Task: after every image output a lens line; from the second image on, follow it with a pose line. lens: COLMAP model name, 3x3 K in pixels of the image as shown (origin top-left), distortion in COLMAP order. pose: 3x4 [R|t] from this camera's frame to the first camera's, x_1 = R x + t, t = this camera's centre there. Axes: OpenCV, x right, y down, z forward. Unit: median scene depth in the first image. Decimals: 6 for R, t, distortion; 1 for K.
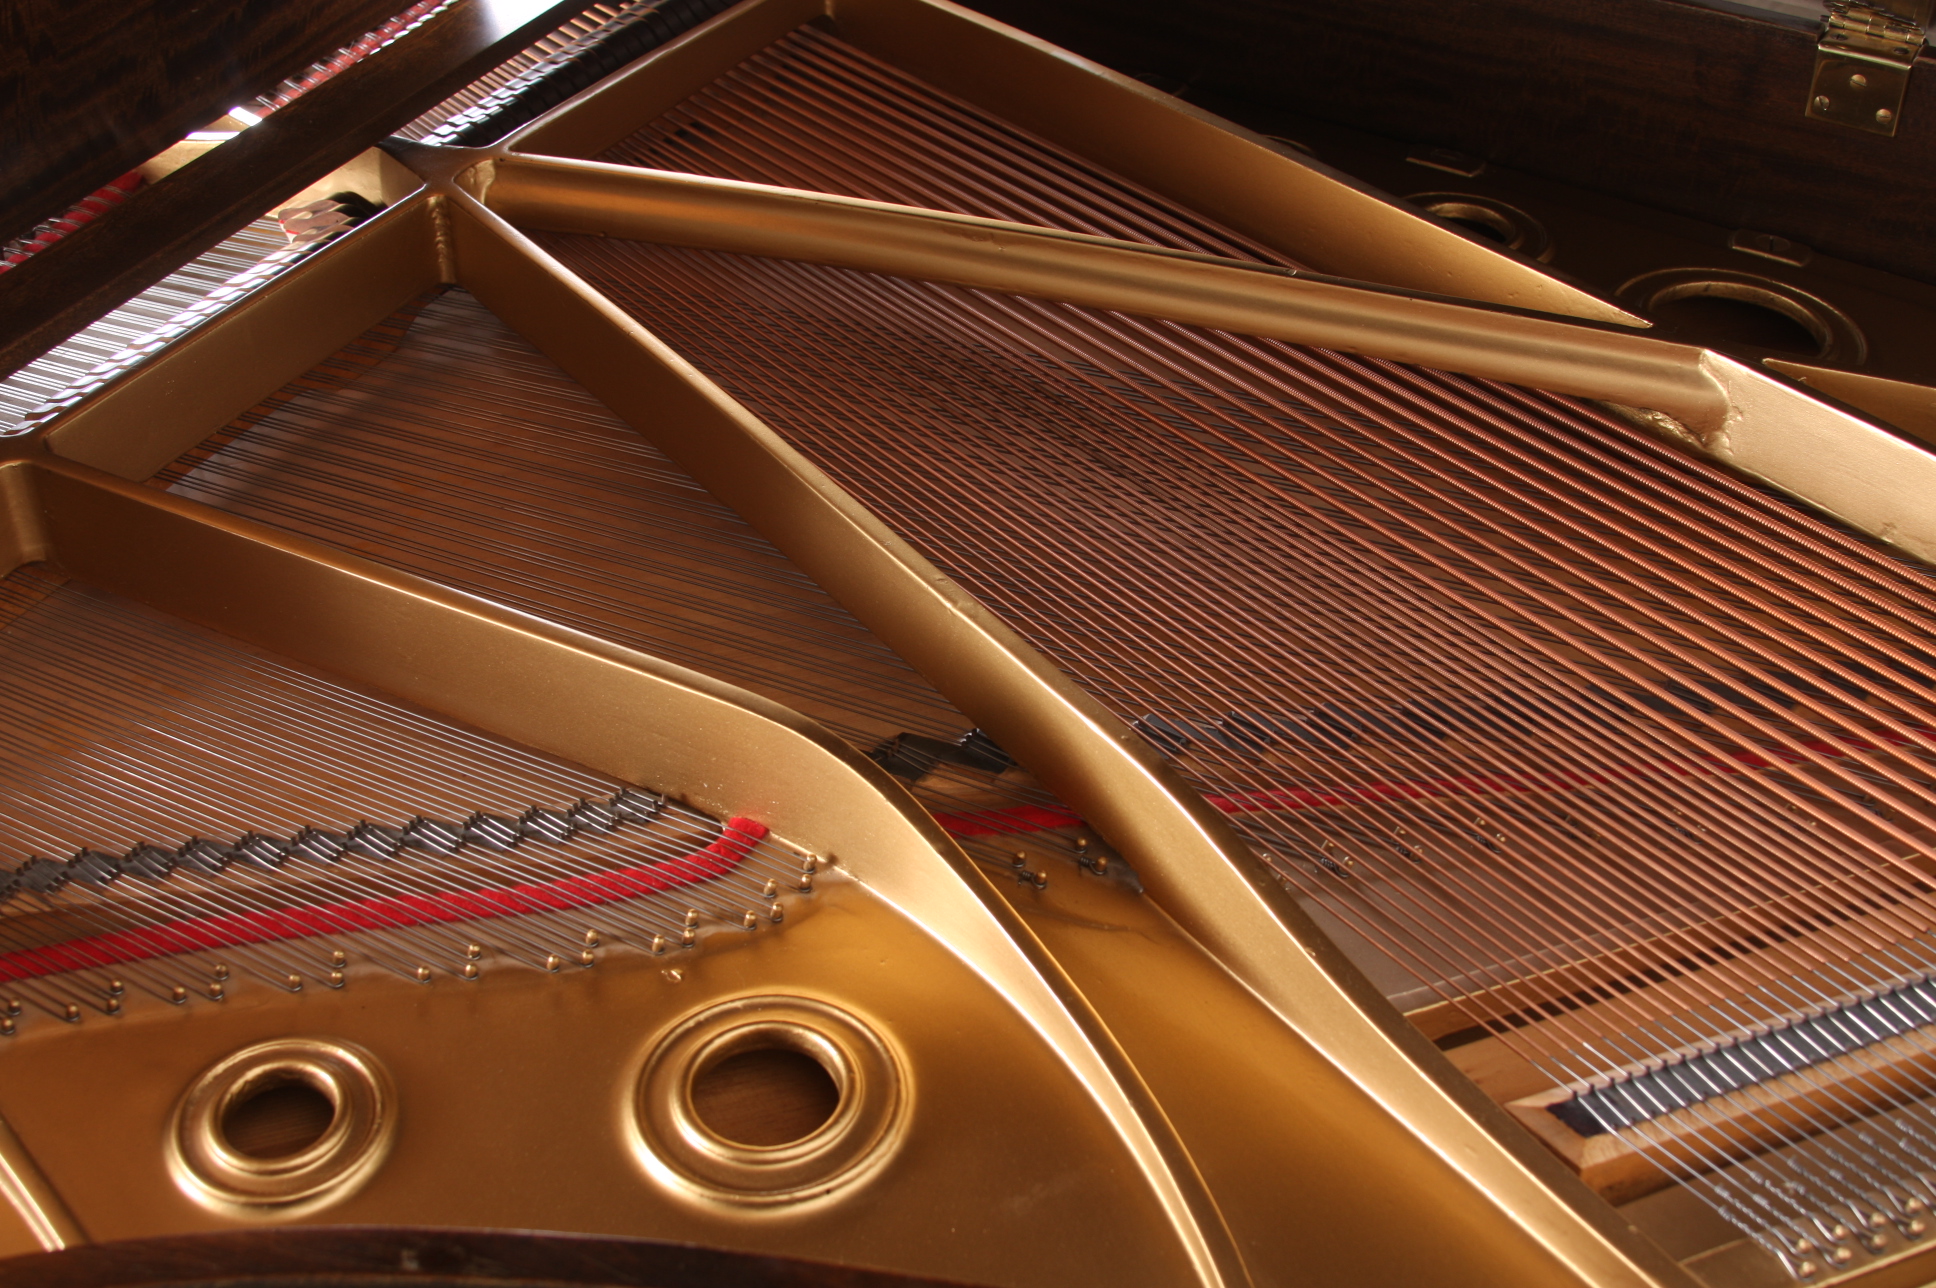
lens RADIAL K [[2552.7, 0, 966.5], [0, 2552.7, 681.8], [0, 0, 1]] dist [-0.153449, 0.090656]
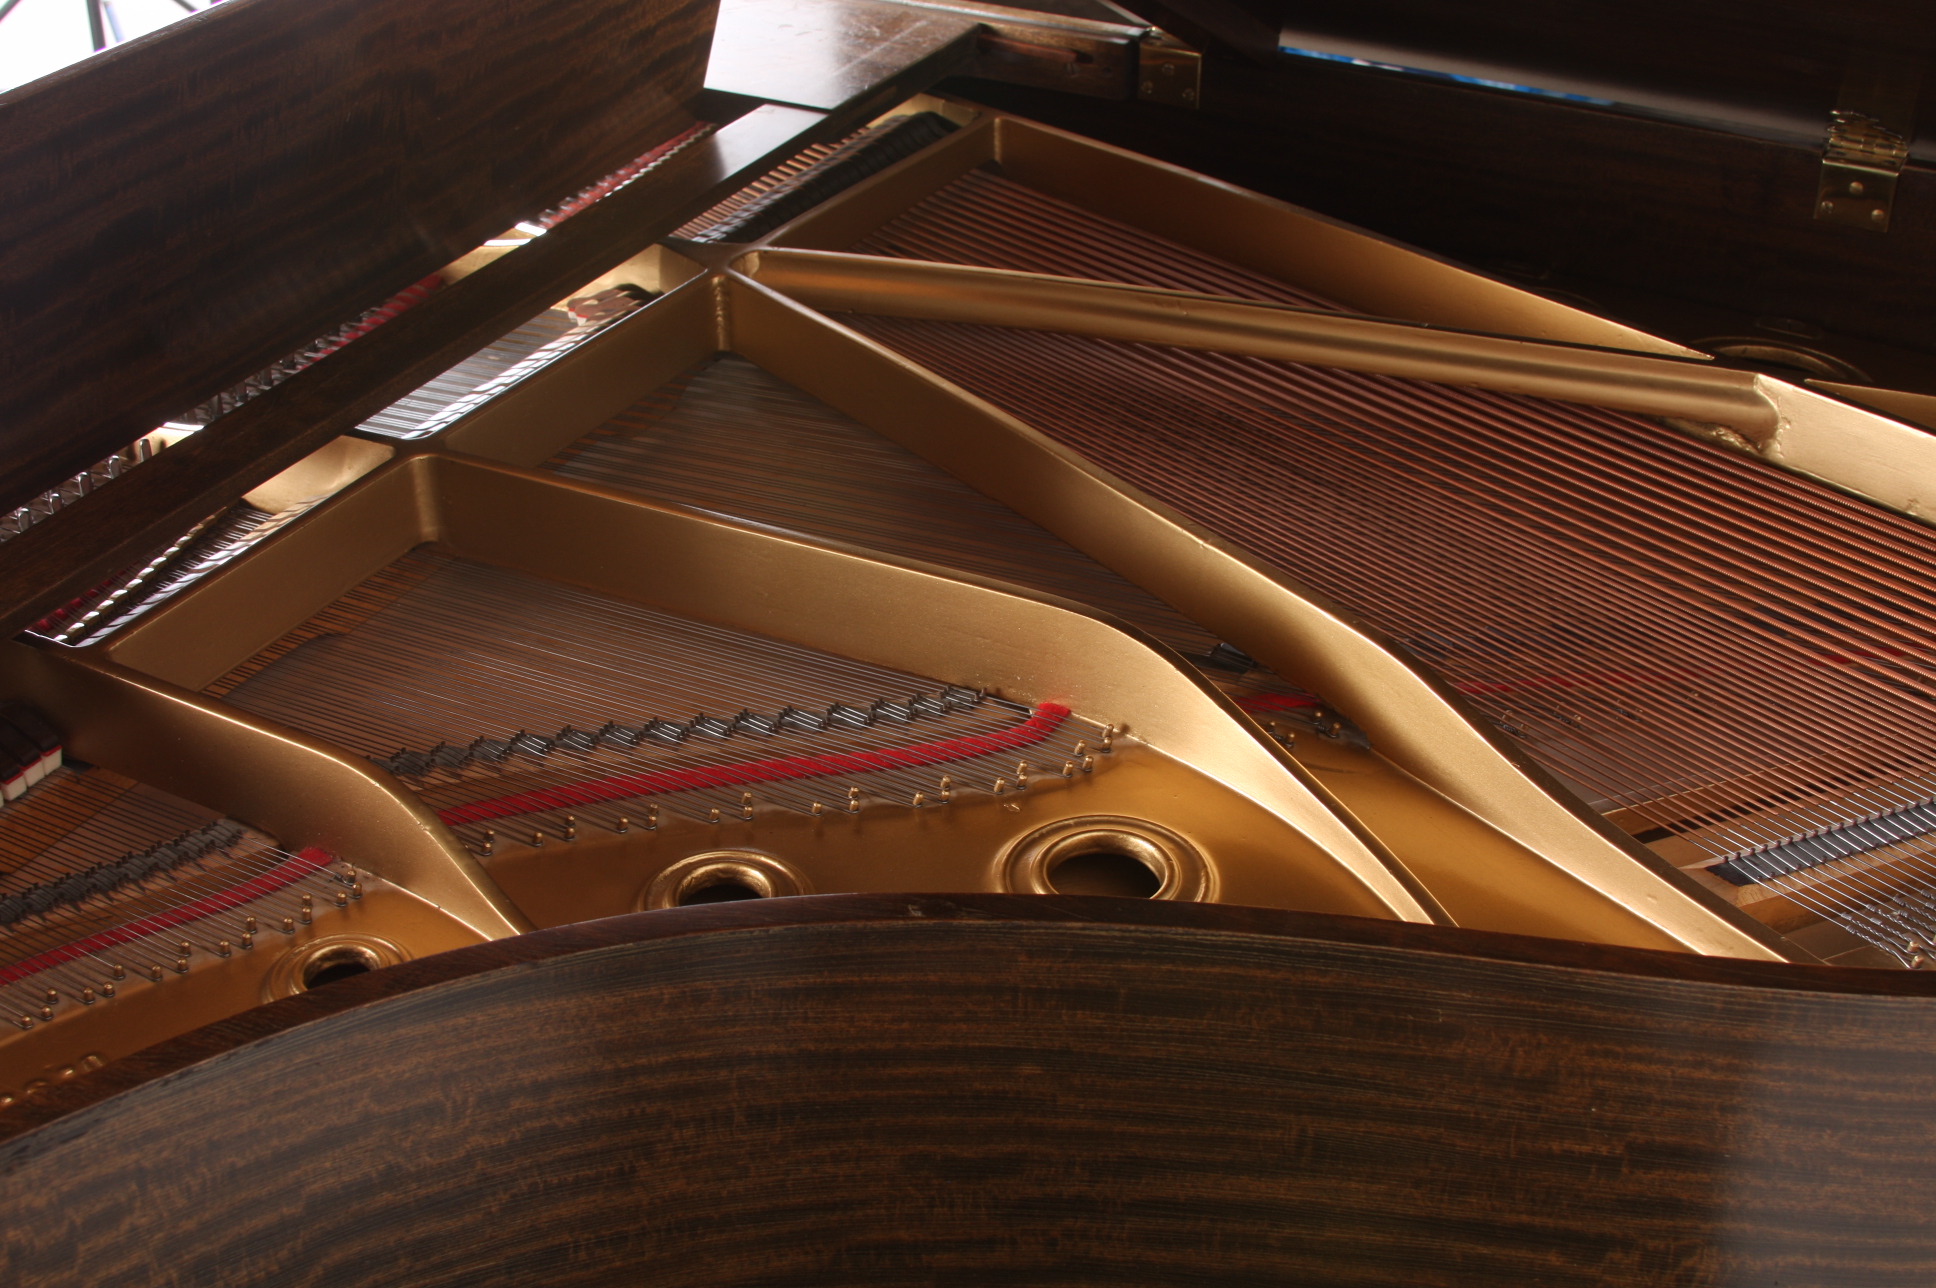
lens RADIAL K [[2552.7, 0, 966.5], [0, 2552.7, 681.8], [0, 0, 1]] dist [-0.153449, 0.090656]
pose [[0.999538, -0.011597, 0.028080, -0.138475], [0.014819, 0.992975, -0.117393, 0.161216], [-0.026521, 0.117755, 0.992688, -0.217915]]
